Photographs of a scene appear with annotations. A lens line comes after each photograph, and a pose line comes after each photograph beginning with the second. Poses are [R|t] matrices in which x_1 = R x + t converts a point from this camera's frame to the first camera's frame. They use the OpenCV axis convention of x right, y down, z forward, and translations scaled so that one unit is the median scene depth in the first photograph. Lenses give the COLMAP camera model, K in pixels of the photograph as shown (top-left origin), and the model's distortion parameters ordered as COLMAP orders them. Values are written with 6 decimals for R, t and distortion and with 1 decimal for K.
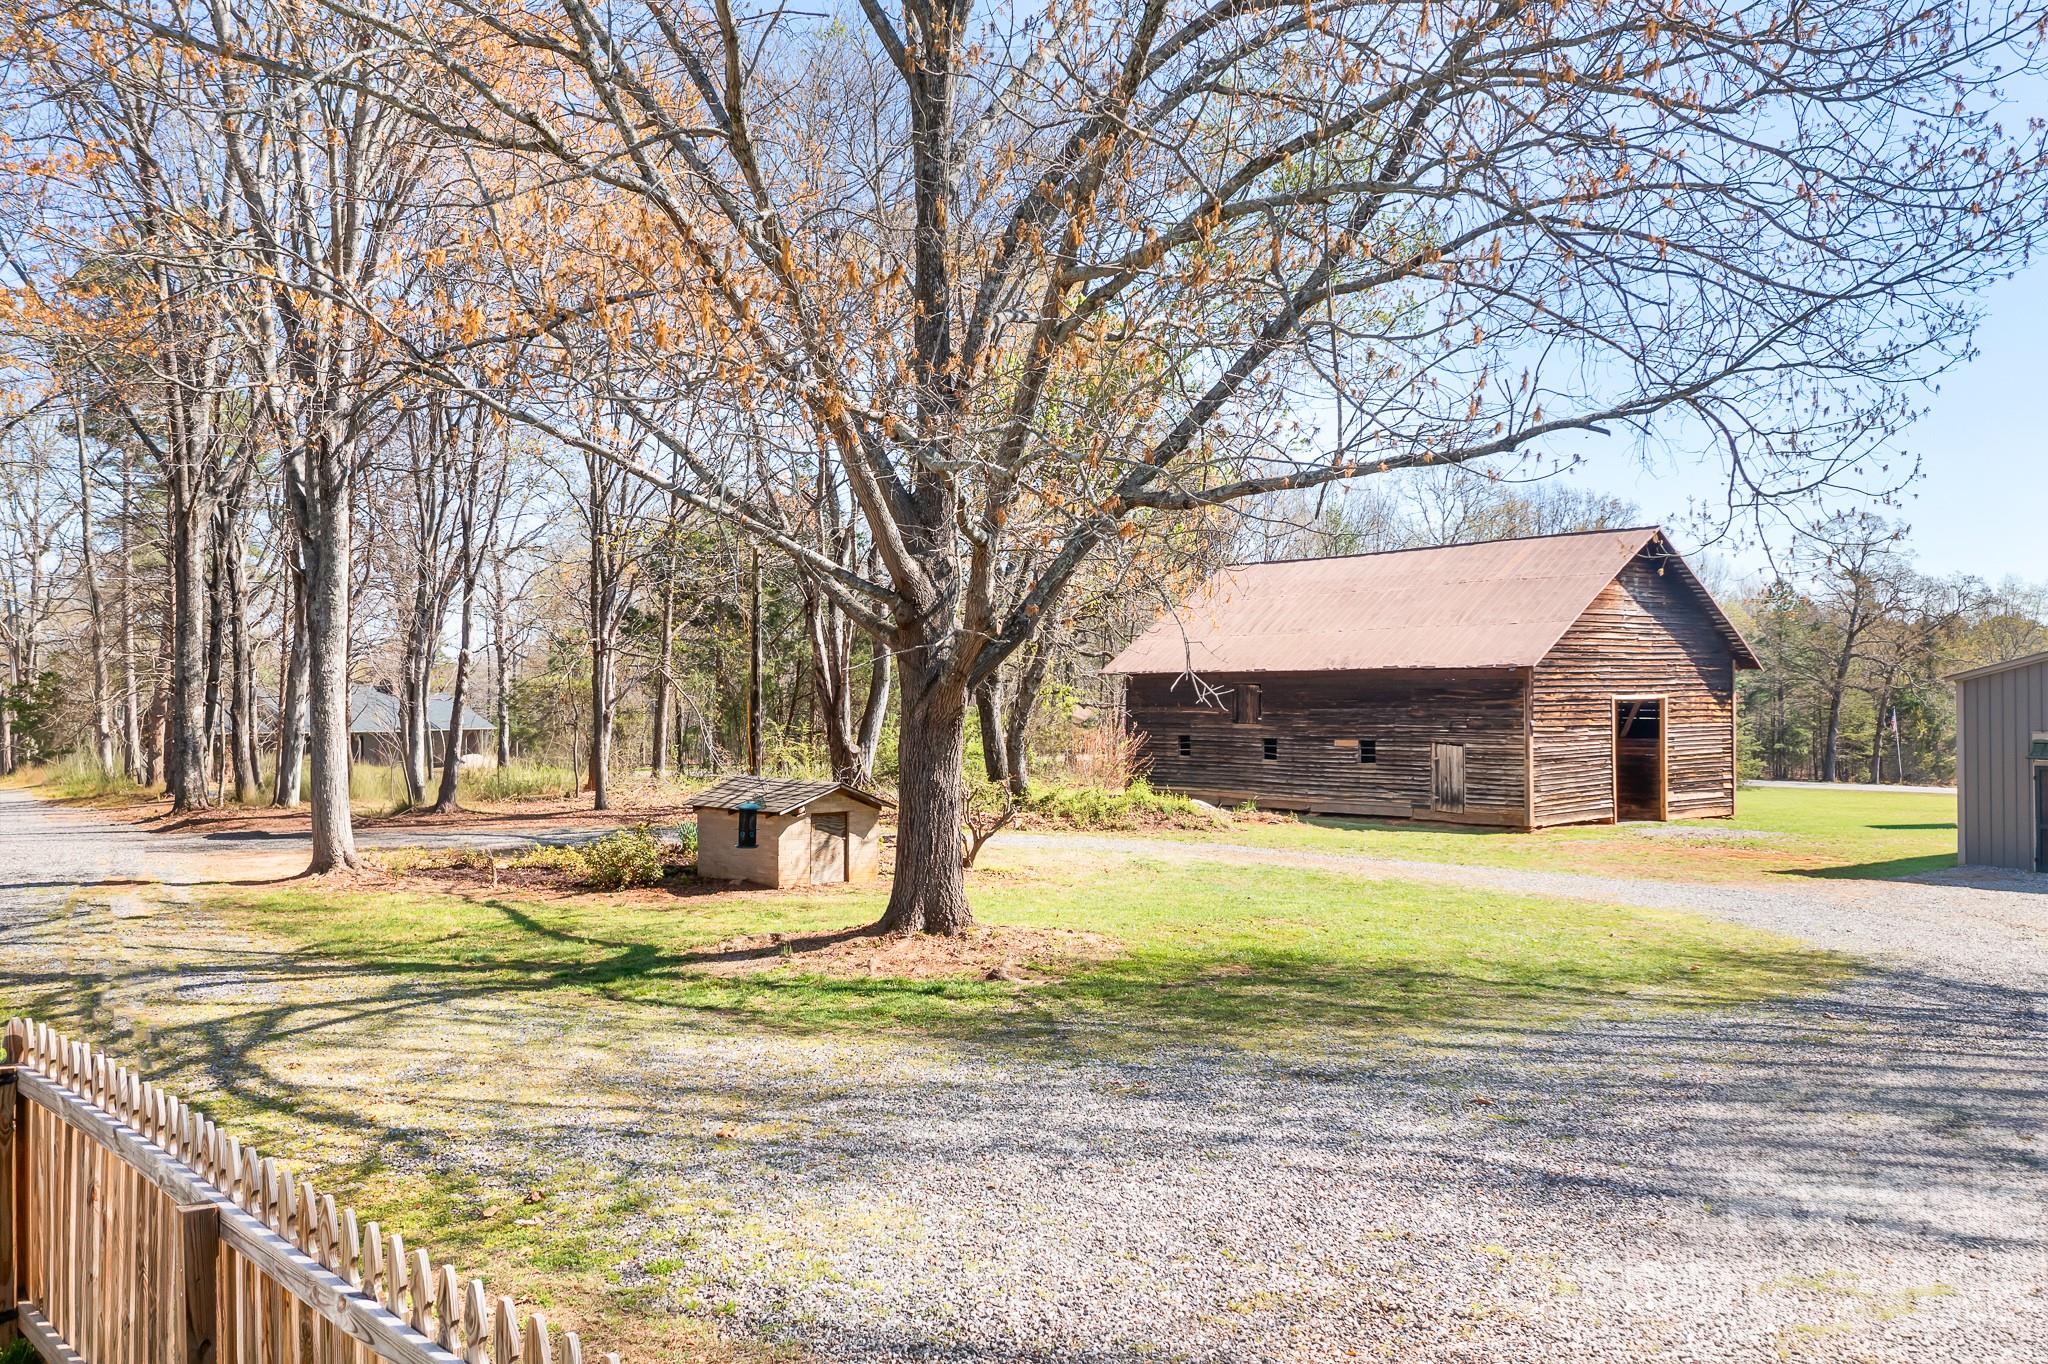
lens RADIAL K [[1651.9, 0, 1024.0], [0, 1651.9, 682.0], [0, 0, 1]] dist [0.004945, 0.002773]
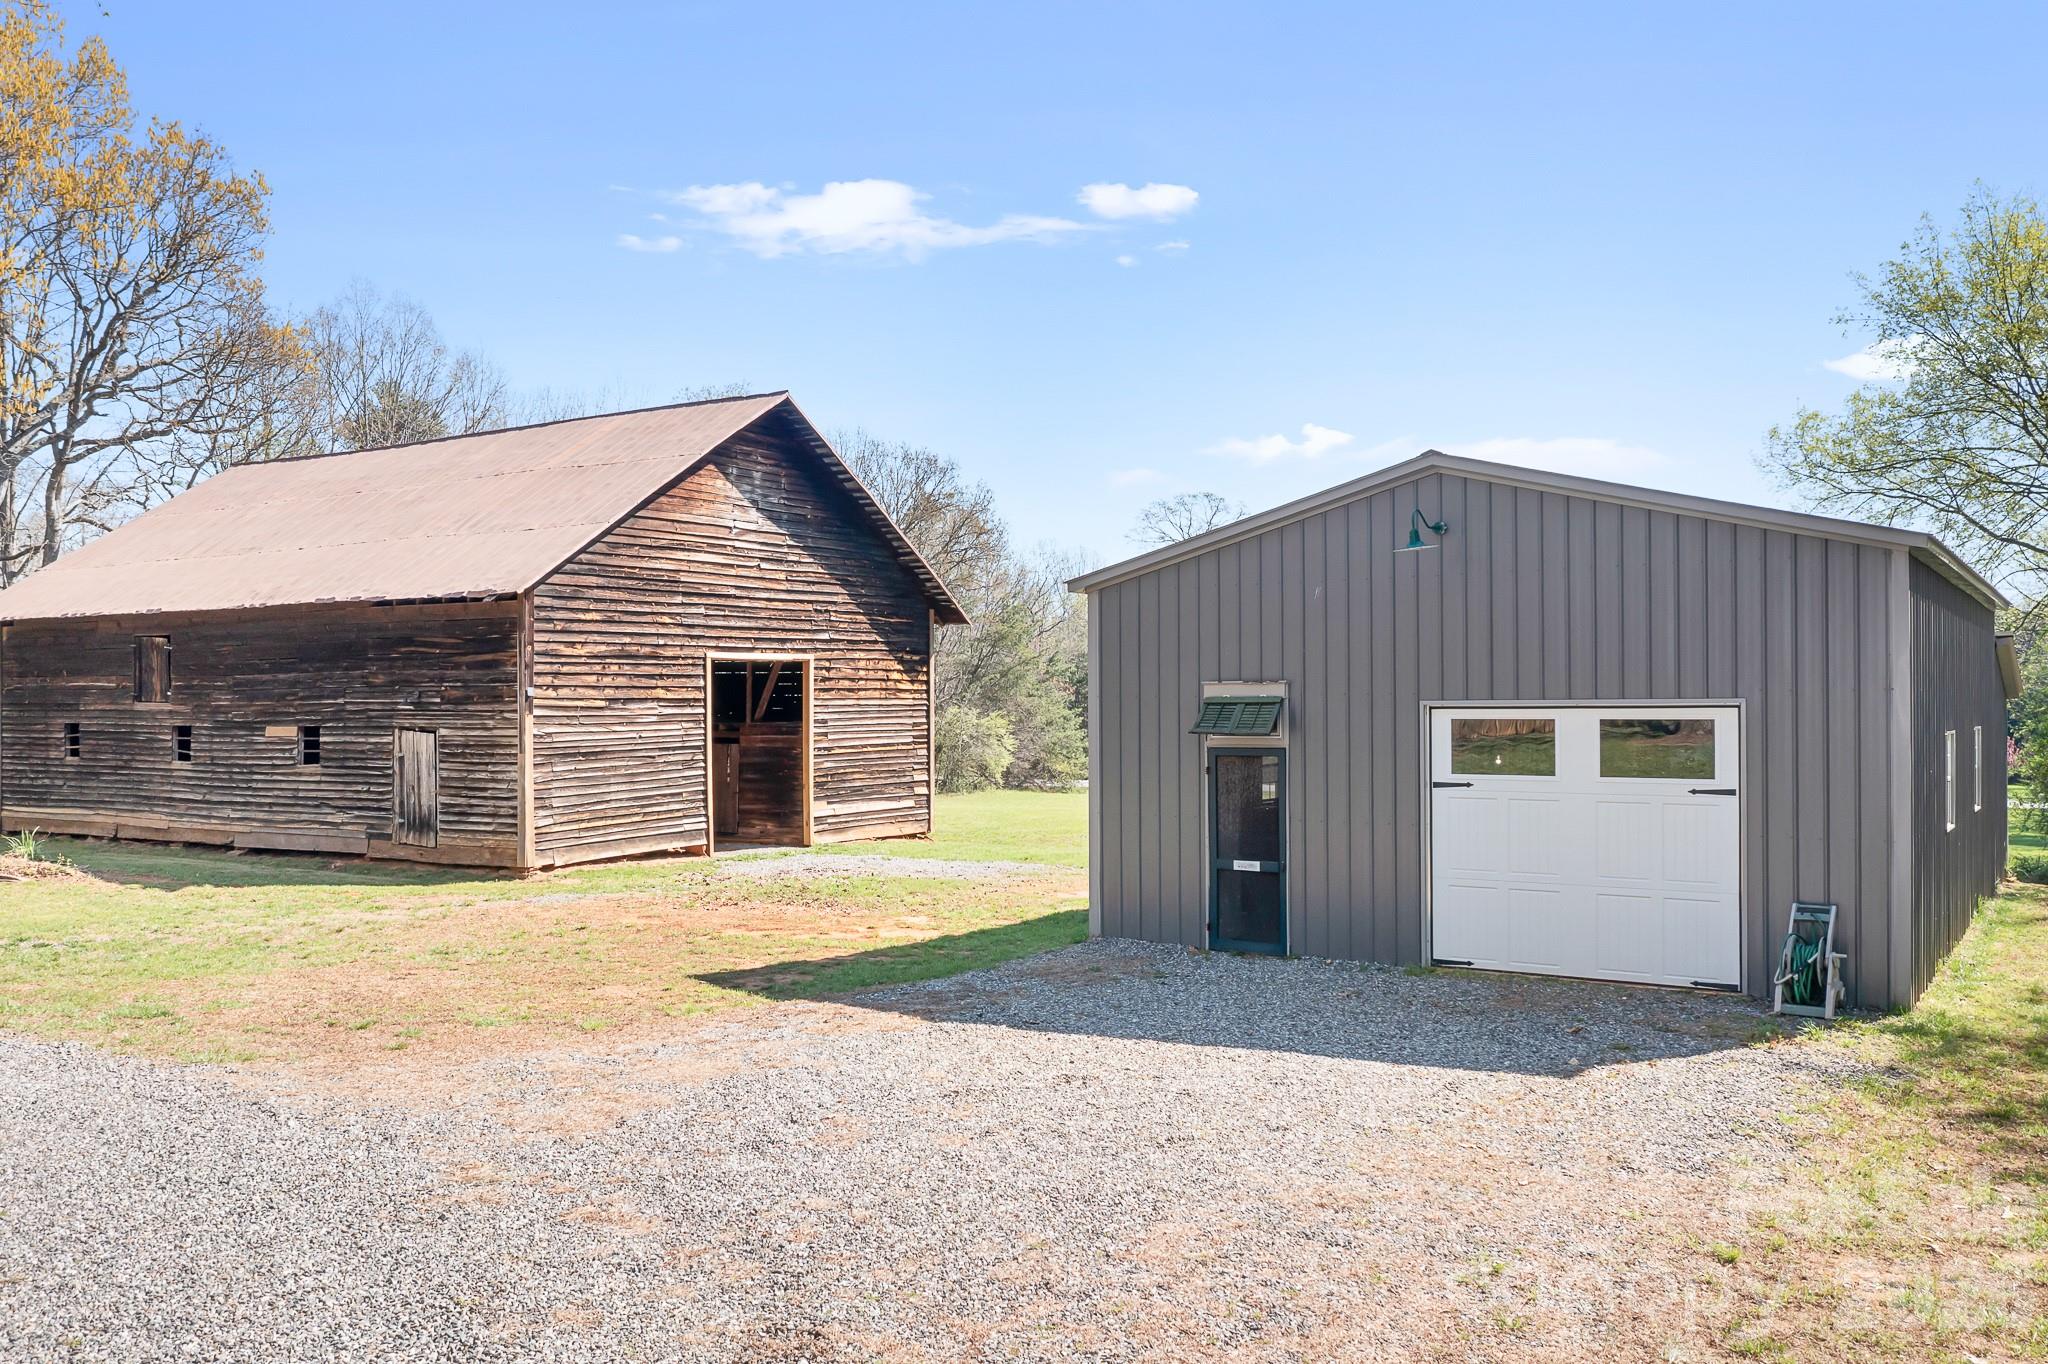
lens RADIAL K [[1651.9, 0, 1024.0], [0, 1651.9, 682.0], [0, 0, 1]] dist [0.004945, 0.002773]
pose [[0.947025, 0.002773, 0.321147, 0.267163], [-0.001315, 0.999988, -0.004754, 0.022454], [-0.321157, 0.004080, 0.947017, 0.361346]]
